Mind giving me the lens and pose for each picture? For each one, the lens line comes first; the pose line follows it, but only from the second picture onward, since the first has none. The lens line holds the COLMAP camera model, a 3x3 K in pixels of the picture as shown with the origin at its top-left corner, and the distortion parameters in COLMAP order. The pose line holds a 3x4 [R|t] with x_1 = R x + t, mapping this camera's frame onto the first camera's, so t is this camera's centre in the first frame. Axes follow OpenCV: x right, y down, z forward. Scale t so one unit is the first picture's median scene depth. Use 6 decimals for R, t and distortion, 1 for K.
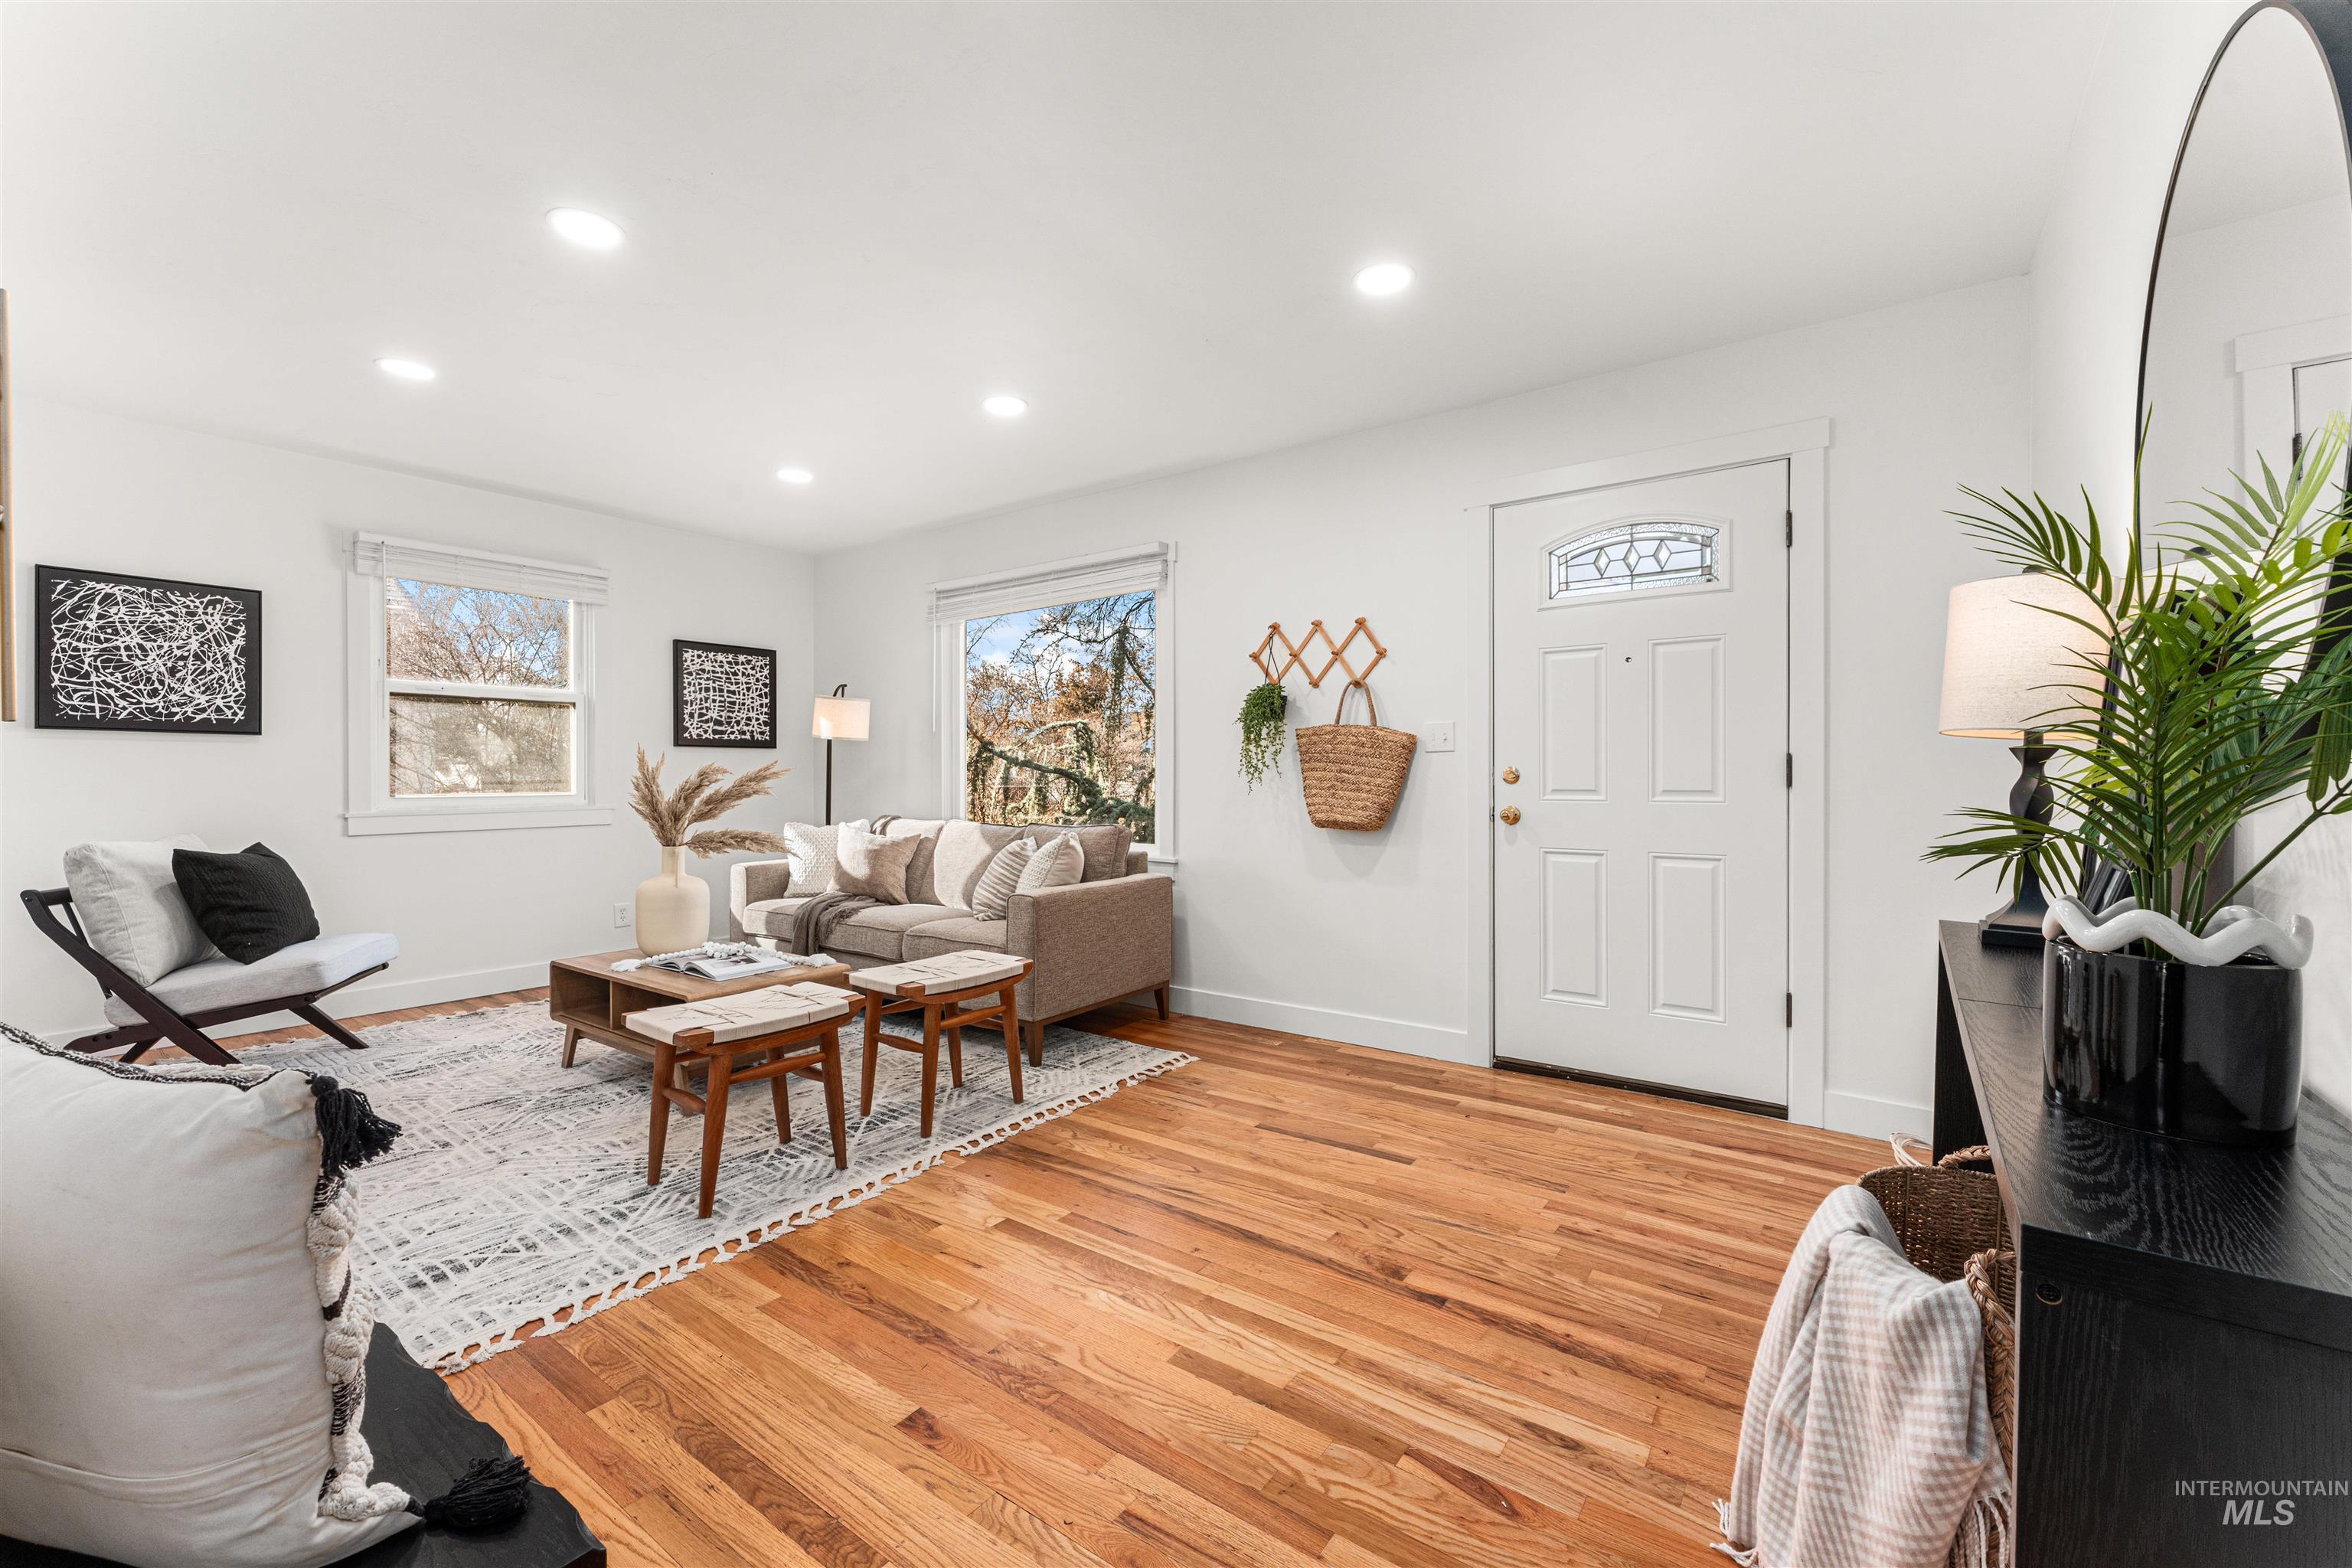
lens RADIAL K [[954.5, 0, 1185.1], [0, 954.5, 767.3], [0, 0, 1]] dist [0.003883, -0.001180]
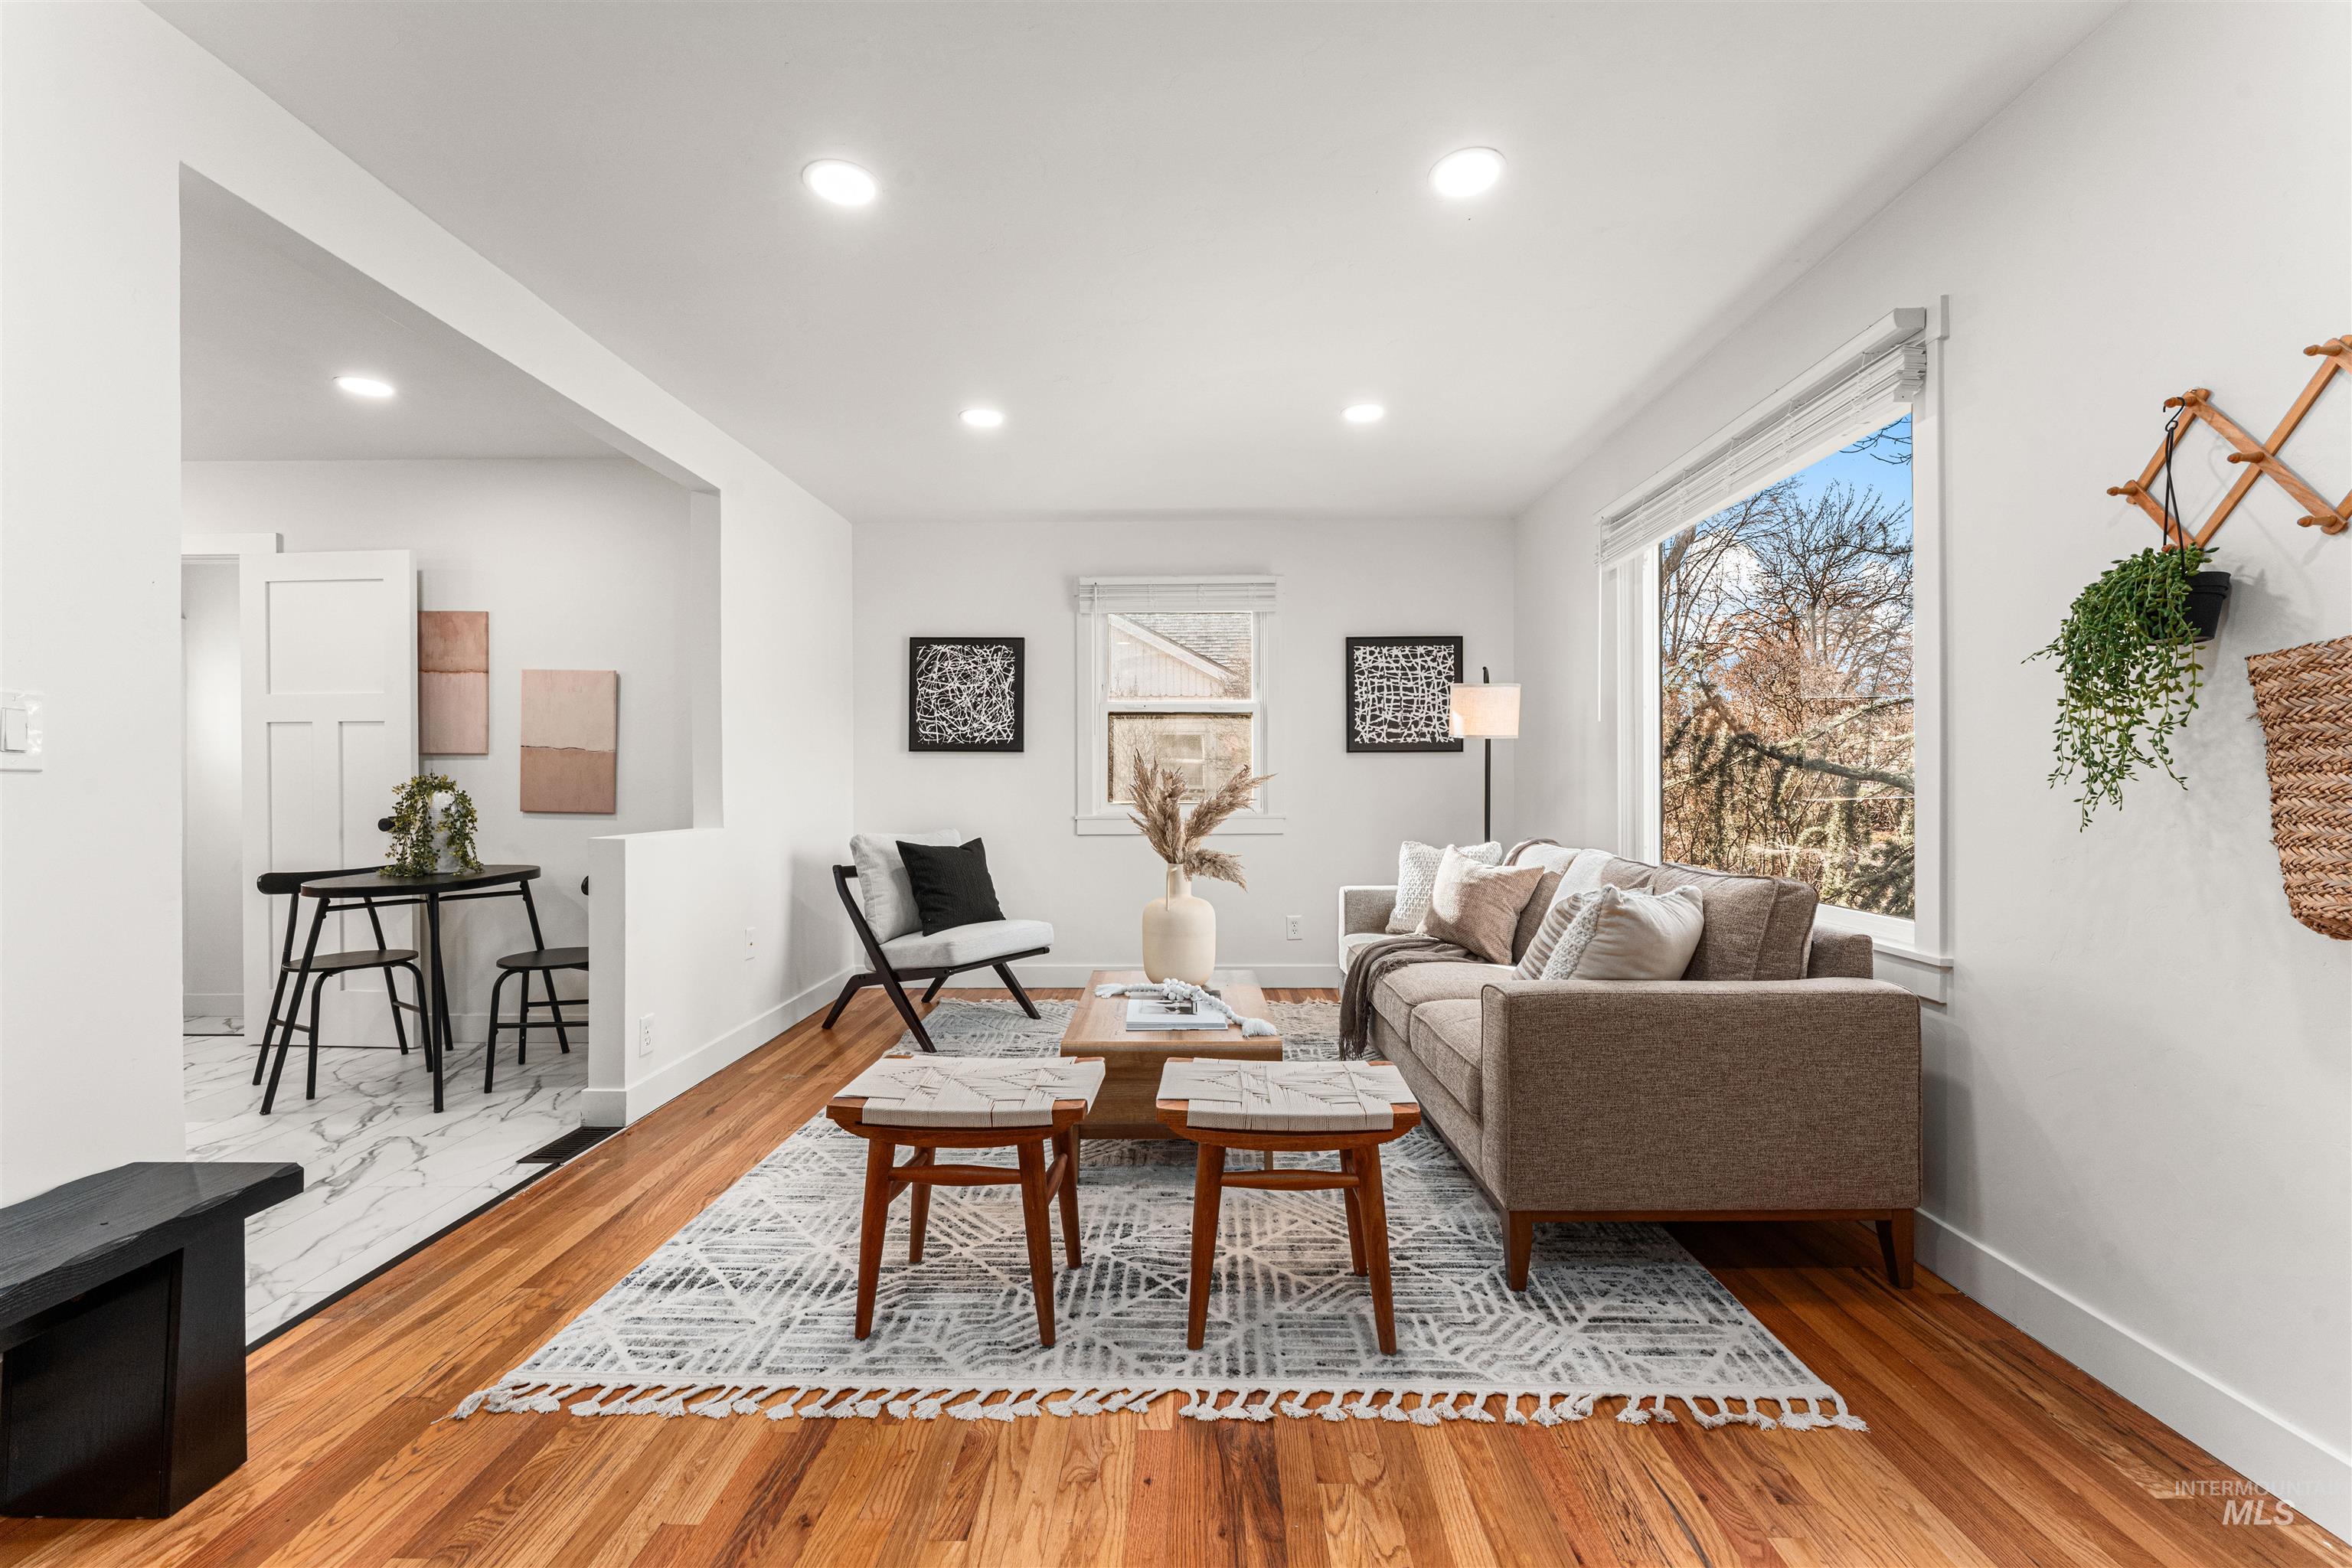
lens RADIAL K [[954.5, 0, 1179.8], [0, 954.5, 779.3], [0, 0, 1]] dist [0.003883, -0.001180]
pose [[0.568926, -0.003660, -0.822380, 0.203965], [0.008060, 0.999967, 0.001126, 0.002758], [0.822349, -0.007269, 0.568937, 0.503379]]
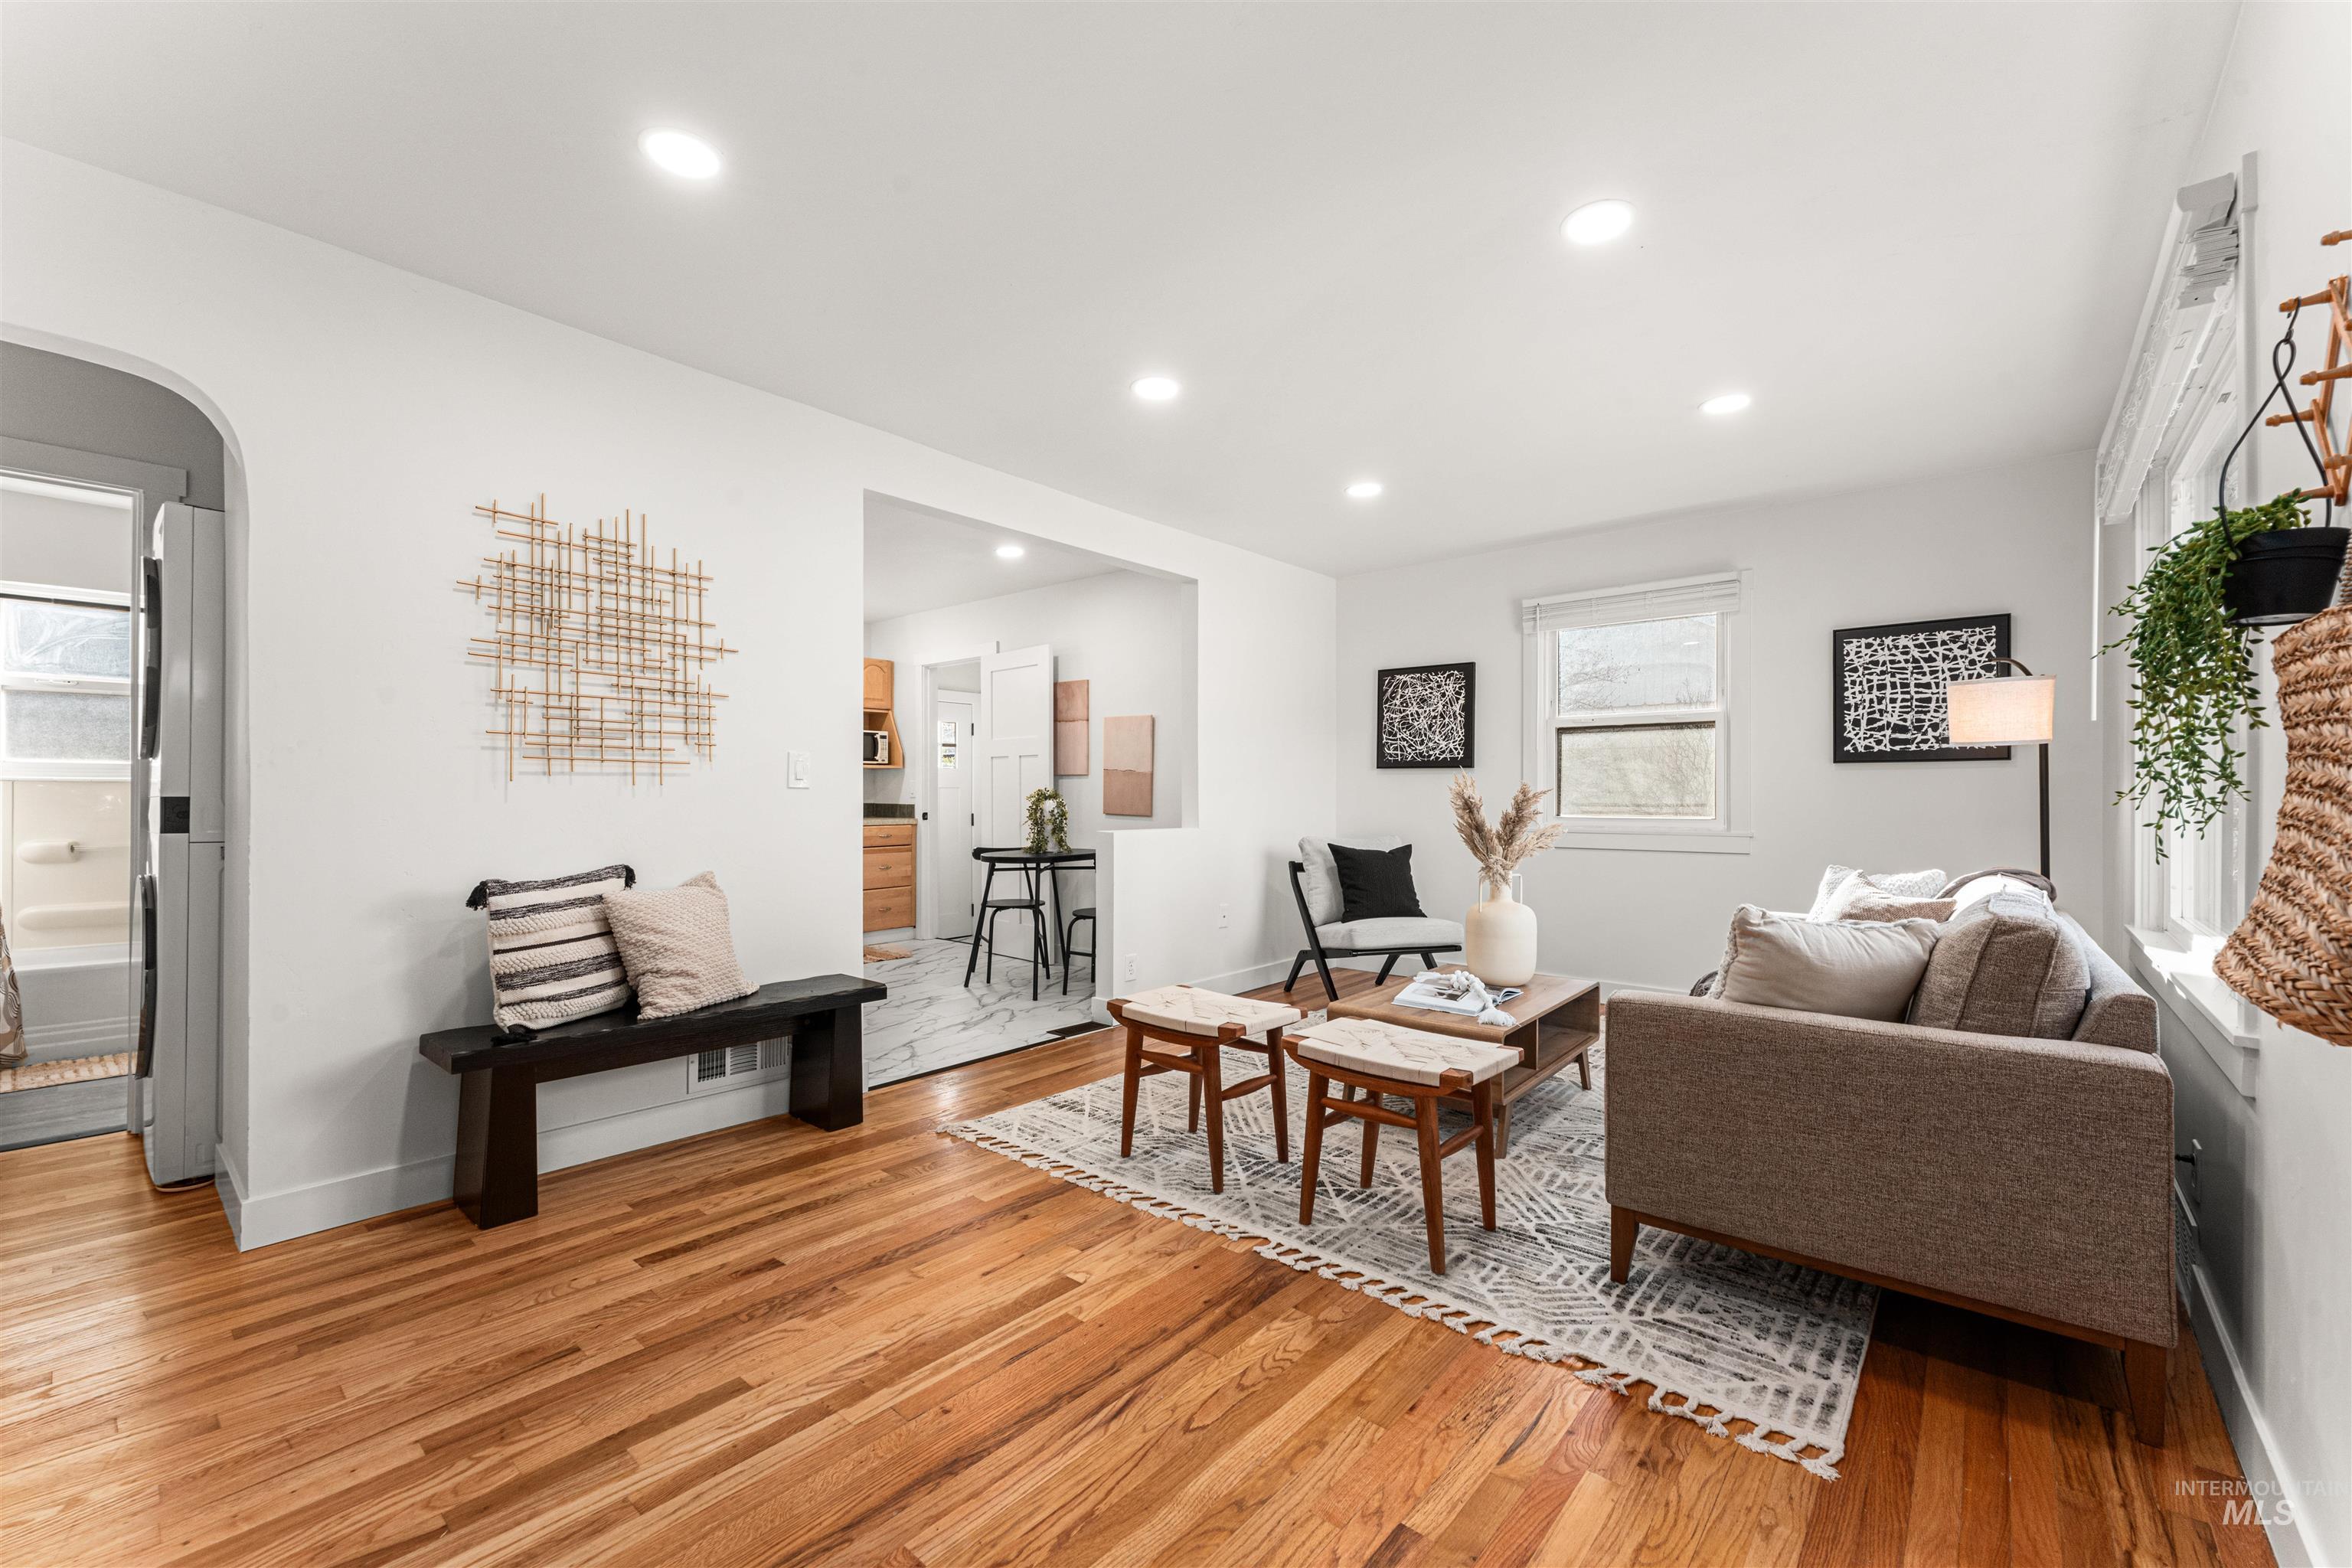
lens RADIAL K [[954.5, 0, 1173.9], [0, 954.5, 789.7], [0, 0, 1]] dist [0.003883, -0.001180]
pose [[-0.086472, -0.004833, -0.996243, 0.472623], [0.004522, 0.999976, -0.005243, 0.003236], [0.996244, -0.004958, -0.086448, 0.769113]]
